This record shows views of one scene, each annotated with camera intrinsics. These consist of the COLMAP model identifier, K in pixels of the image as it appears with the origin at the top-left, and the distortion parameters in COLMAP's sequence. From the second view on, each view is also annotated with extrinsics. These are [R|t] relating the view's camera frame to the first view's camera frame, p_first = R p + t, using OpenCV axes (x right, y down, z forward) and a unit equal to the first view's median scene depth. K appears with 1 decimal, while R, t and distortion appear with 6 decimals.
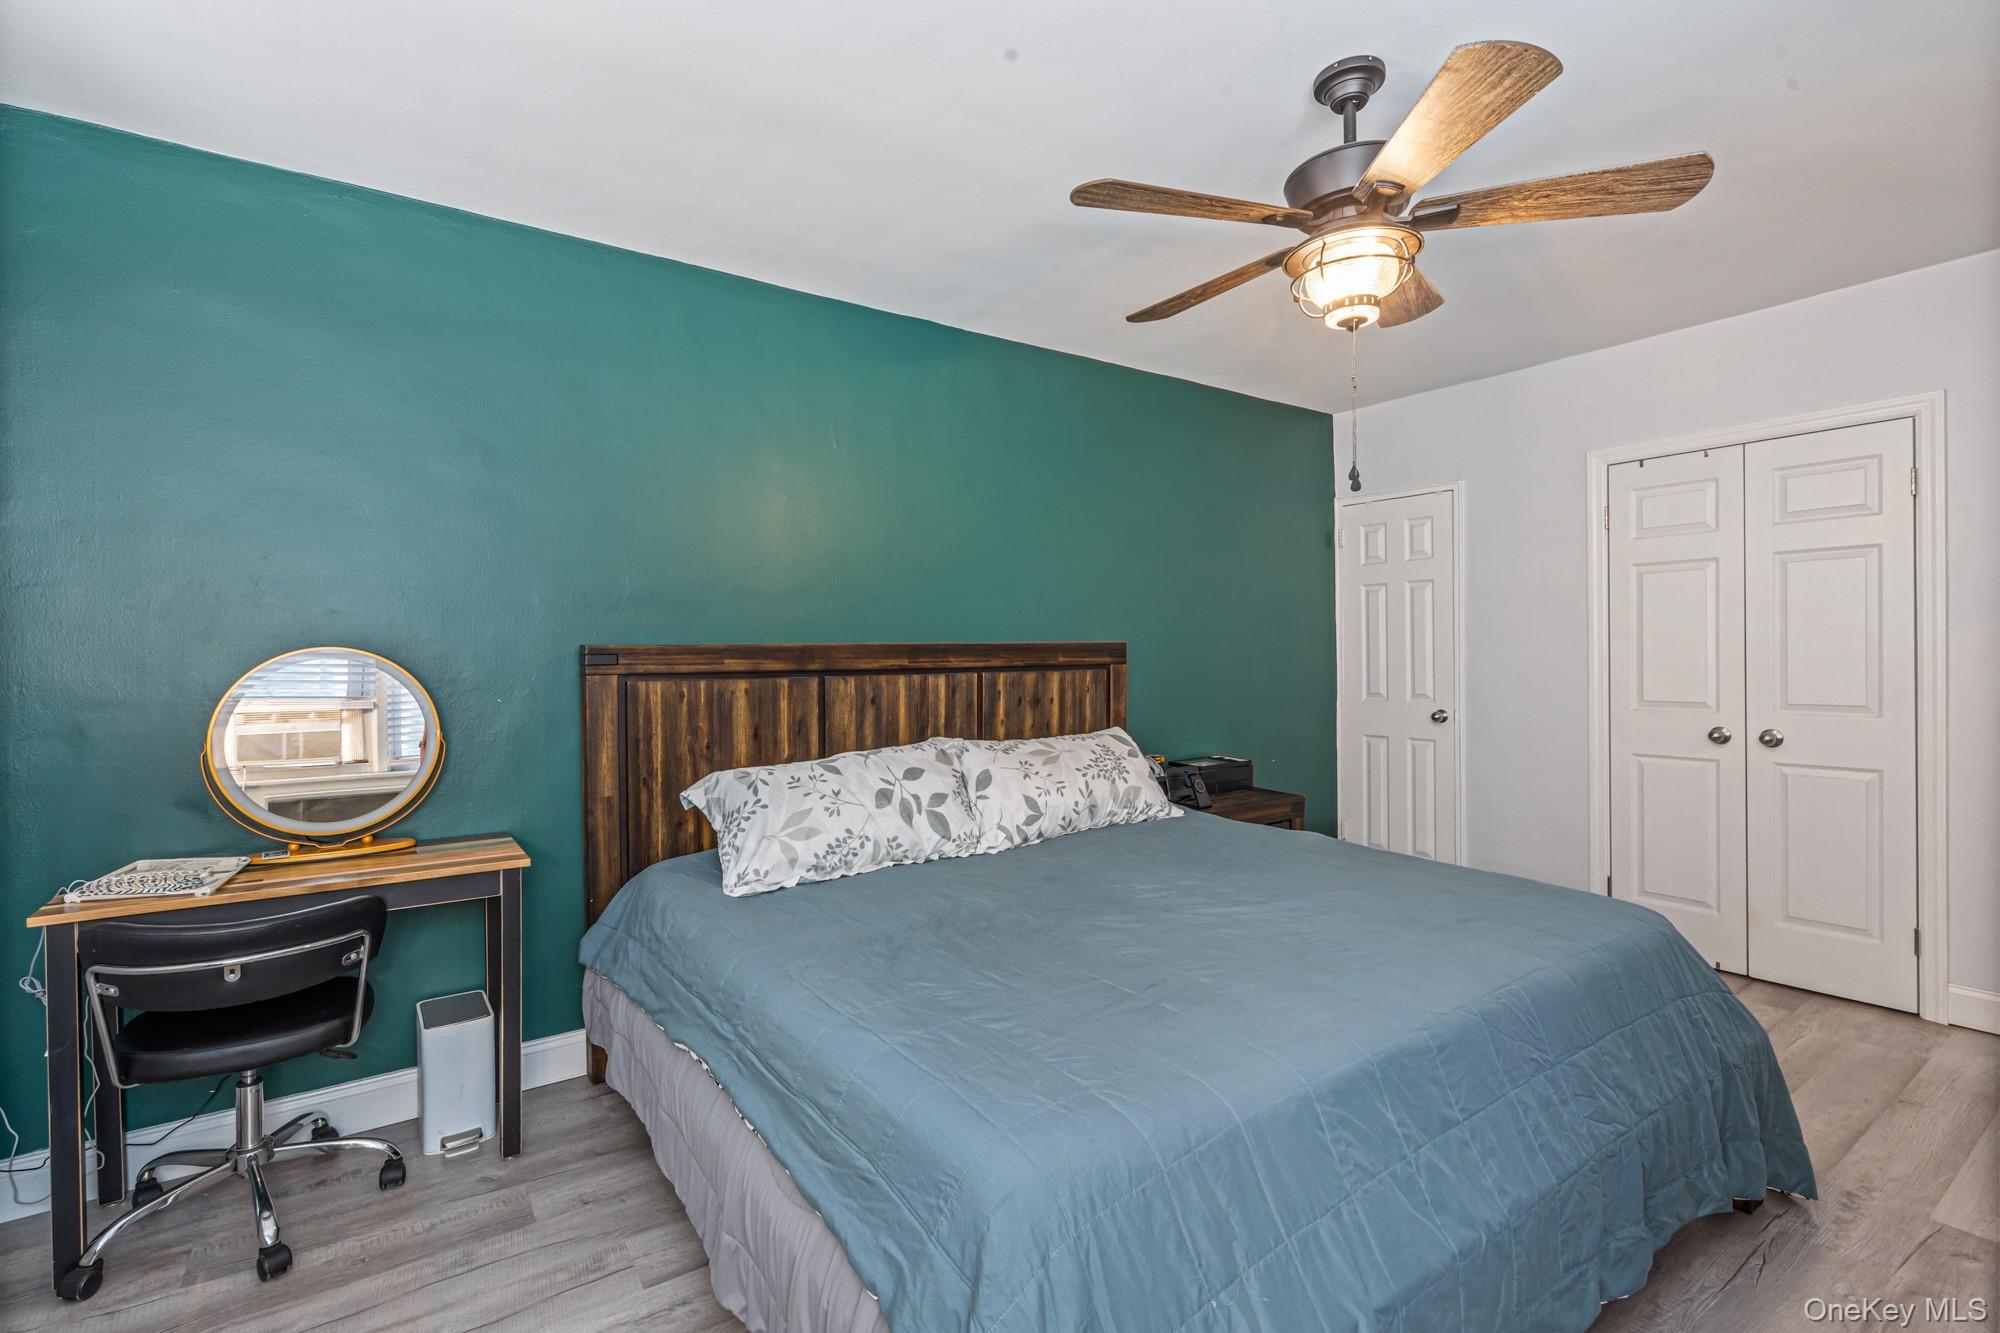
lens RADIAL K [[917.6, 0, 989.9], [0, 917.6, 661.8], [0, 0, 1]] dist [-0.003147, 0.000758]
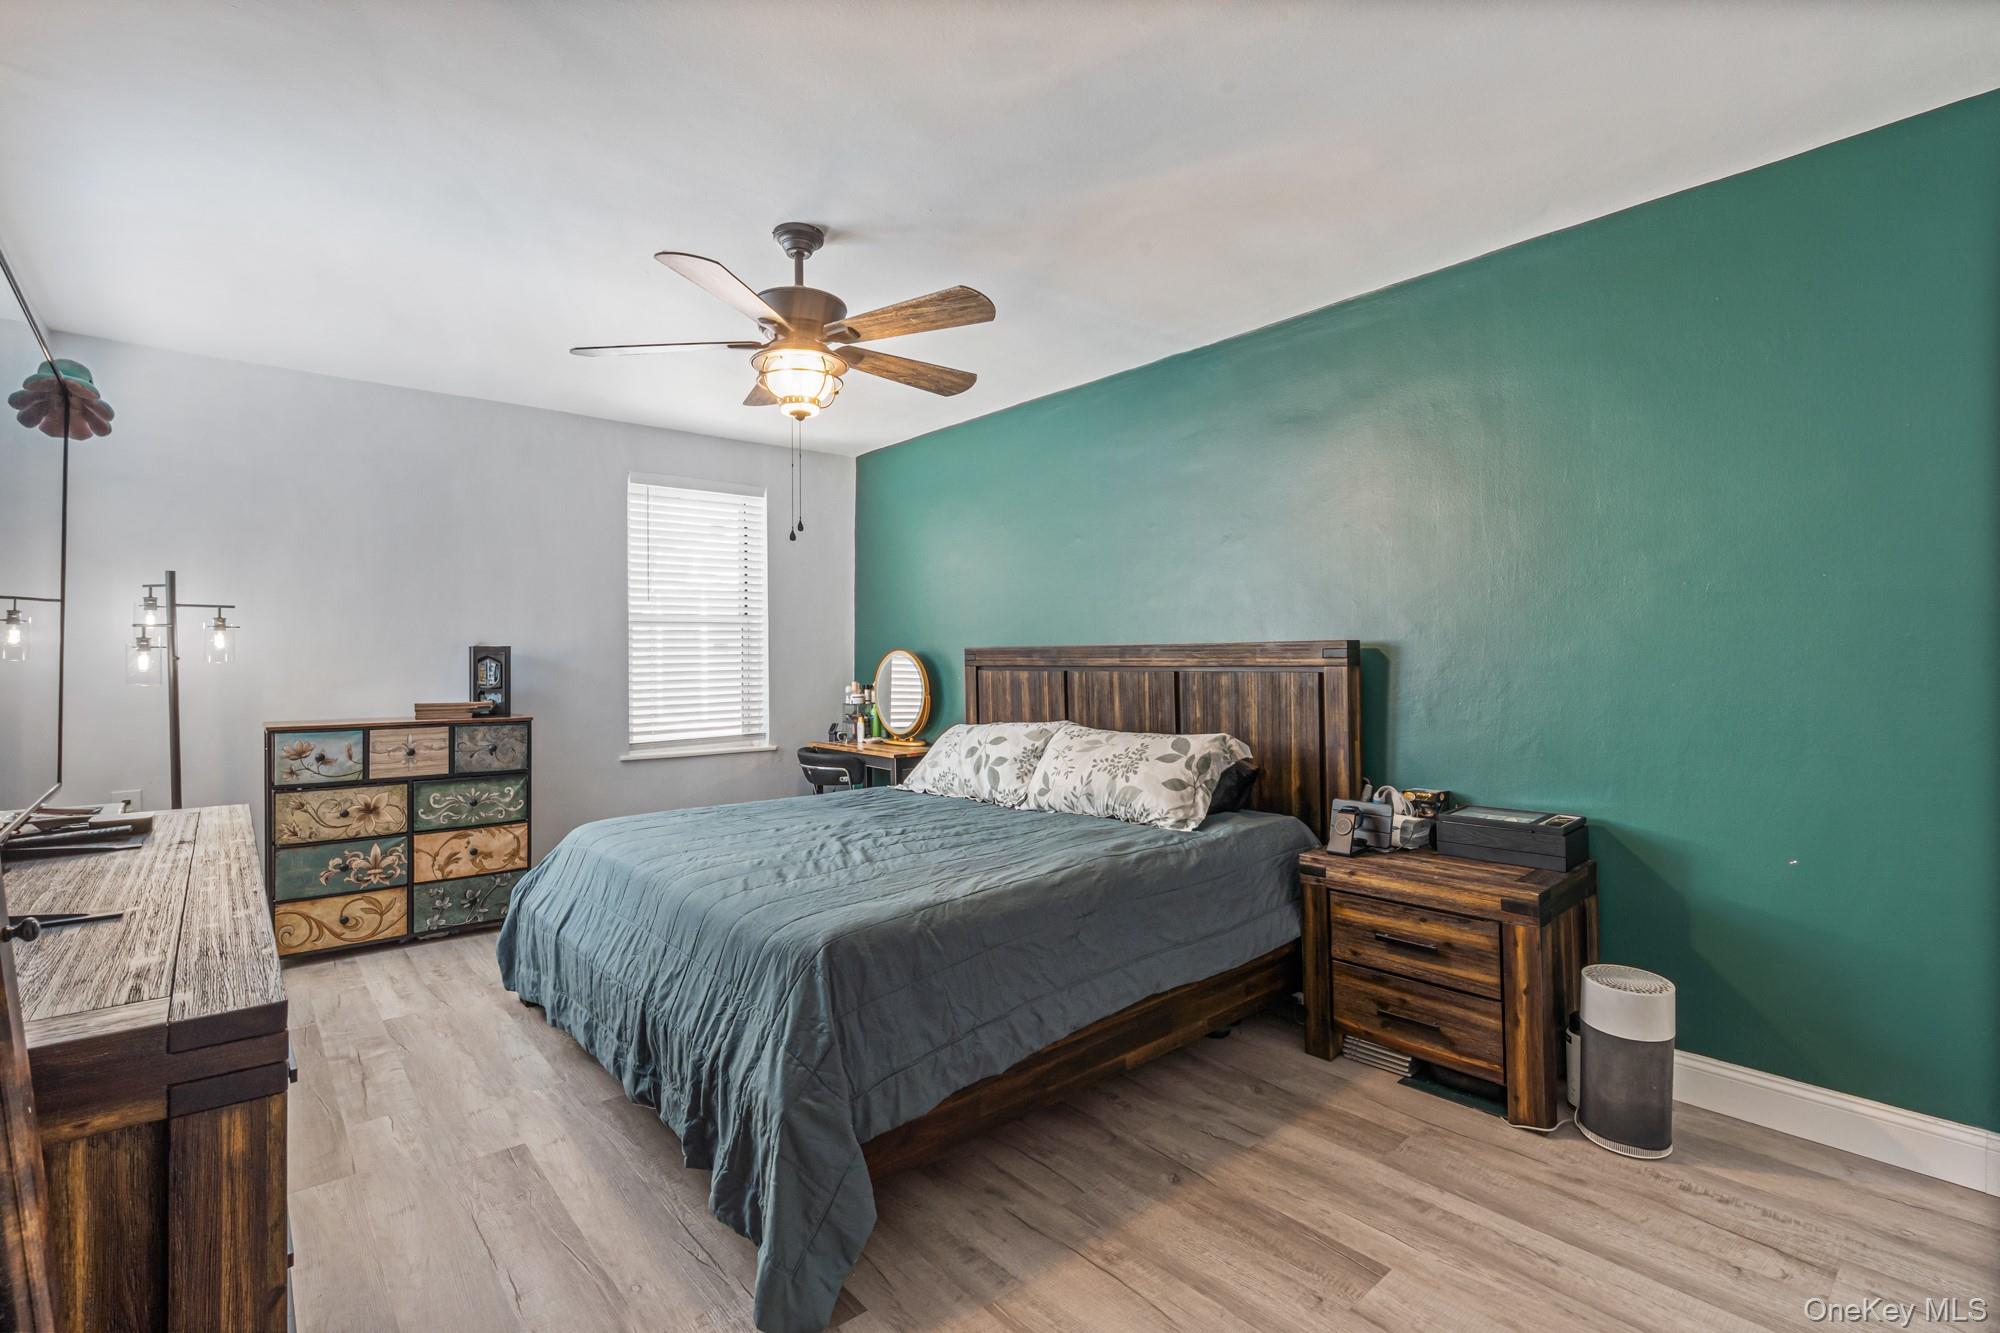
lens RADIAL K [[917.6, 0, 998.3], [0, 917.6, 660.1], [0, 0, 1]] dist [-0.003147, 0.000758]
pose [[0.101025, 0.011567, -0.994817, 1.239631], [-0.001972, 0.999933, 0.011426, -0.015764], [0.994882, 0.000807, 0.101041, 0.815840]]
